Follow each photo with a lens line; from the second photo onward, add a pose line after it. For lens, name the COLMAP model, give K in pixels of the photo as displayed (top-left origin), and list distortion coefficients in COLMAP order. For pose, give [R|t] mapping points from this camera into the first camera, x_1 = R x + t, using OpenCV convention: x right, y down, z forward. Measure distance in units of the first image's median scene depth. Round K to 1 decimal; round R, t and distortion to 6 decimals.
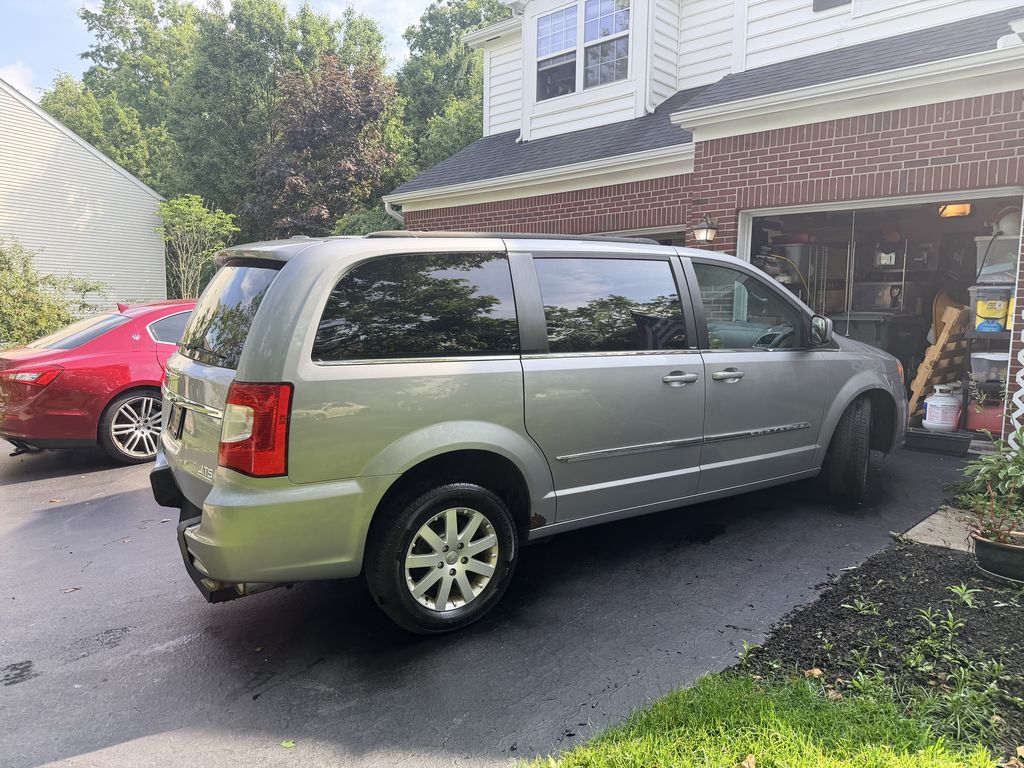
lens RADIAL K [[726.0, 0, 433.1], [0, 726.0, 384.4], [0, 0, 1]] dist [0.056430, -0.103180]
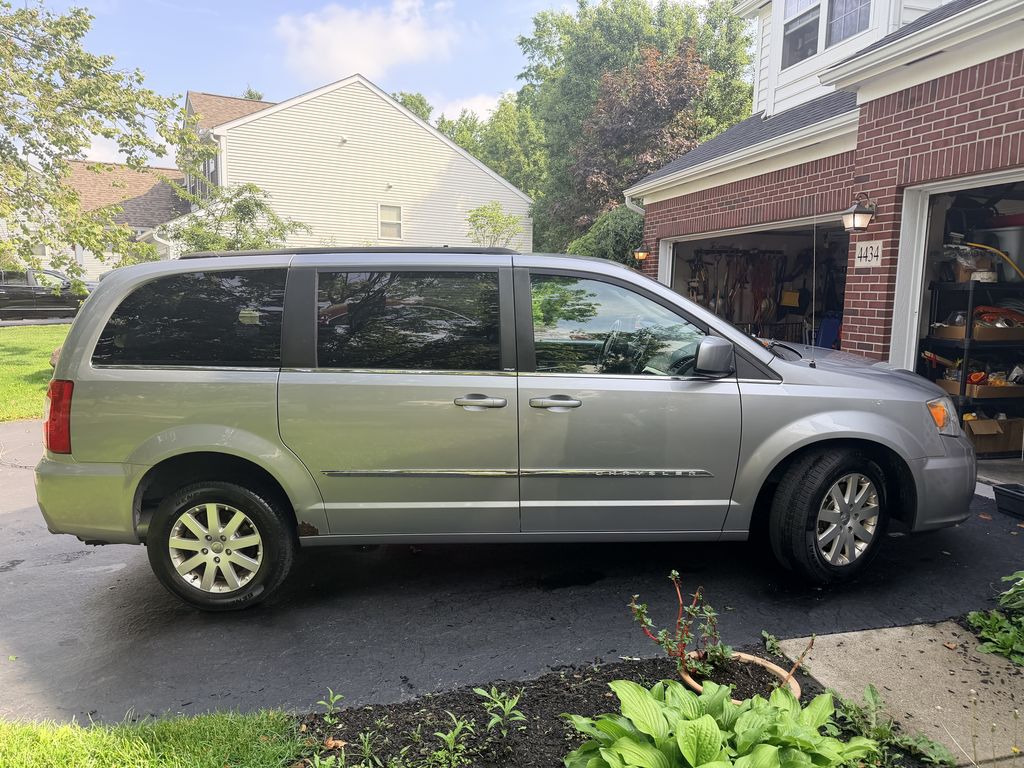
lens RADIAL K [[712.3, 0, 574.1], [0, 712.3, 383.0], [0, 0, 1]] dist [0.020896, -0.051098]
pose [[0.854609, 0.069716, -0.514570, 0.560664], [-0.056461, 0.997547, 0.041381, -0.047488], [0.516193, -0.006311, 0.856449, 0.190058]]
